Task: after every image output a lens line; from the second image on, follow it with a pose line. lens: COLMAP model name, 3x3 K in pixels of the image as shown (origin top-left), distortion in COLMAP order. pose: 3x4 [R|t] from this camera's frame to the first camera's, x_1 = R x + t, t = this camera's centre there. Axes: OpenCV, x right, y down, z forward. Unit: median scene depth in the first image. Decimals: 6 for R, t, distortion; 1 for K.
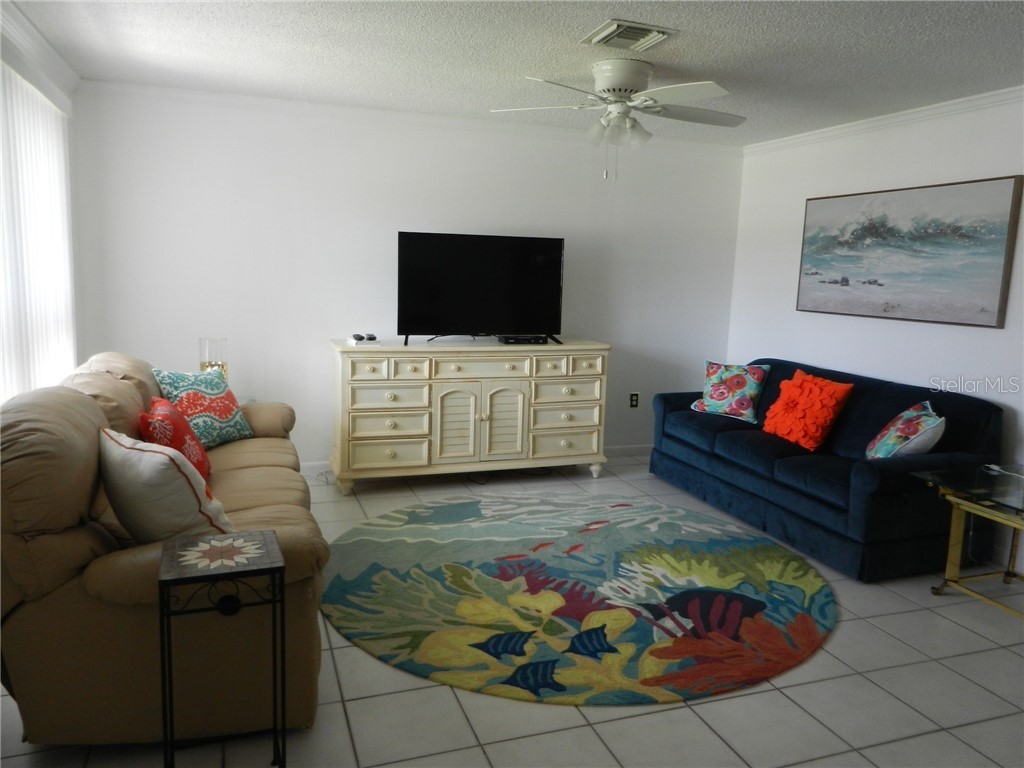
lens RADIAL K [[765.4, 0, 517.3], [0, 765.4, 385.2], [0, 0, 1]] dist [-0.001238, 0.028171]
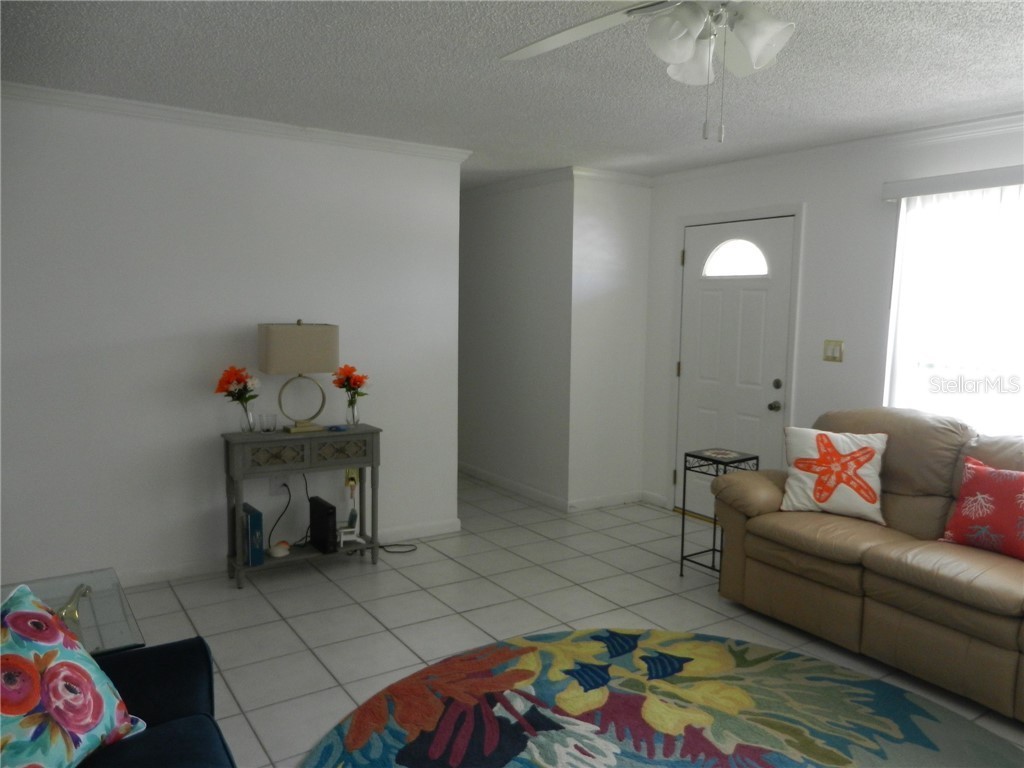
lens RADIAL K [[765.4, 0, 517.3], [0, 765.4, 385.2], [0, 0, 1]] dist [-0.001238, 0.028171]
pose [[-0.969439, -0.026592, -0.243887, 0.307244], [-0.086695, 0.967101, 0.239163, -0.189508], [0.229504, 0.252997, -0.939851, 1.249611]]
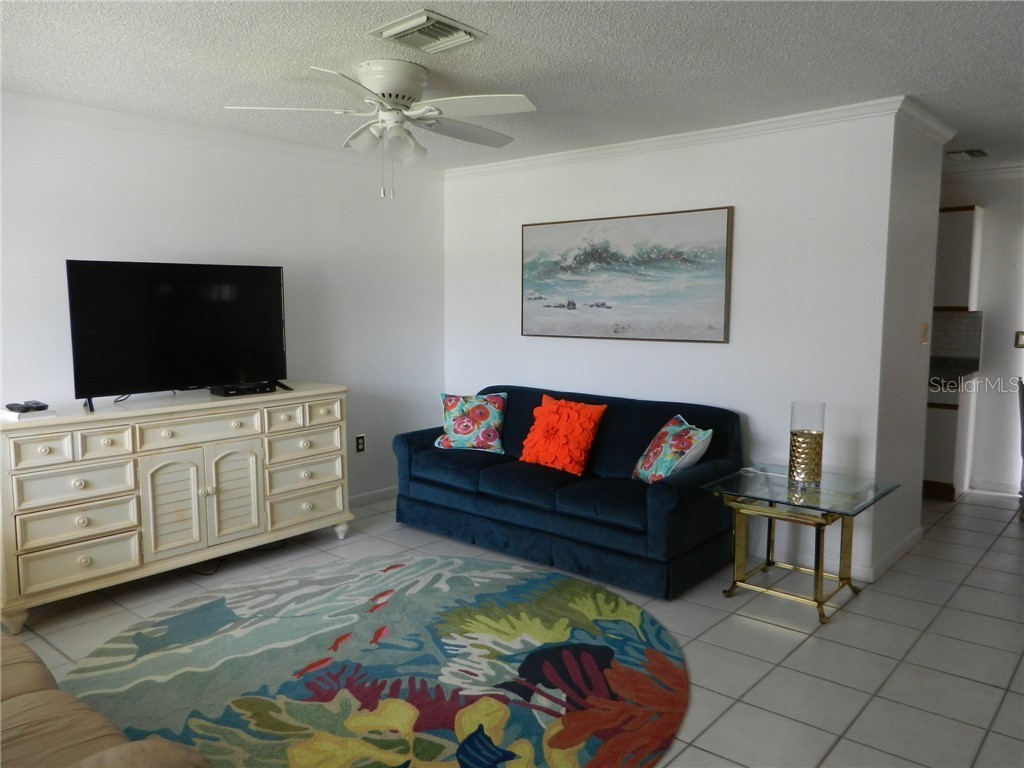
lens RADIAL K [[765.4, 0, 517.3], [0, 765.4, 385.2], [0, 0, 1]] dist [-0.001238, 0.028171]
pose [[0.870548, -0.087331, 0.484273, -0.158730], [0.102595, 0.994710, -0.005049, -0.034705], [-0.481270, 0.054079, 0.874903, 0.160262]]
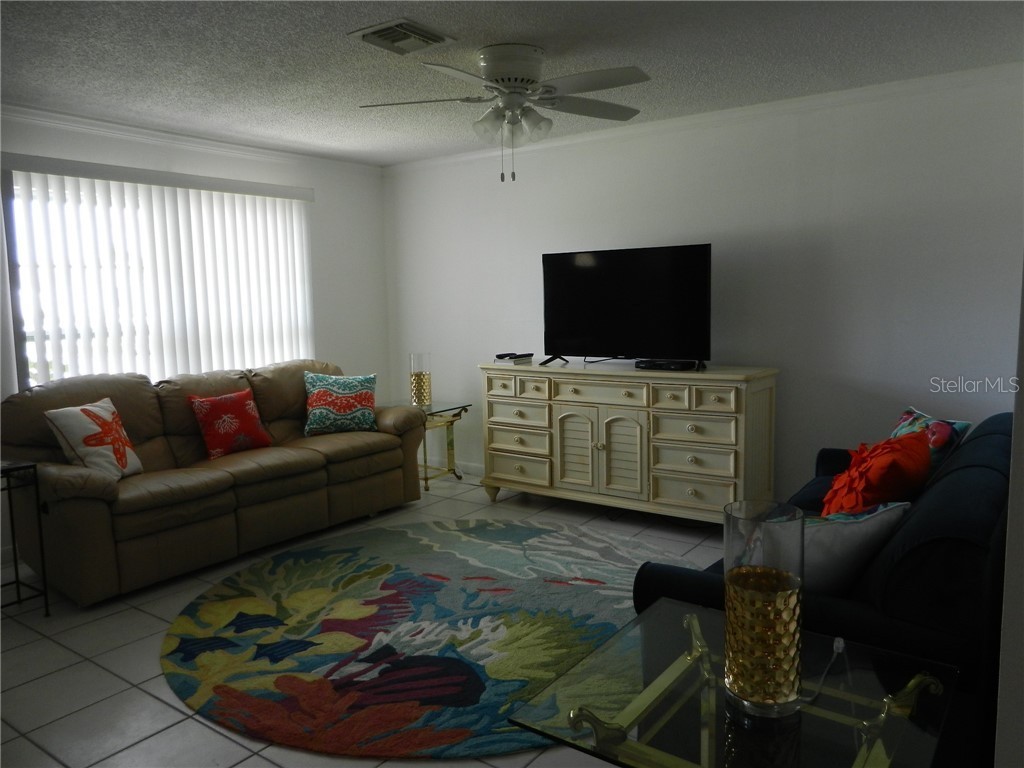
lens RADIAL K [[765.4, 0, 517.3], [0, 765.4, 385.2], [0, 0, 1]] dist [-0.001238, 0.028171]
pose [[0.550535, 0.057157, -0.832853, 0.749280], [-0.085694, 0.996253, 0.011725, -0.037907], [0.830402, 0.064915, 0.553369, 0.451958]]
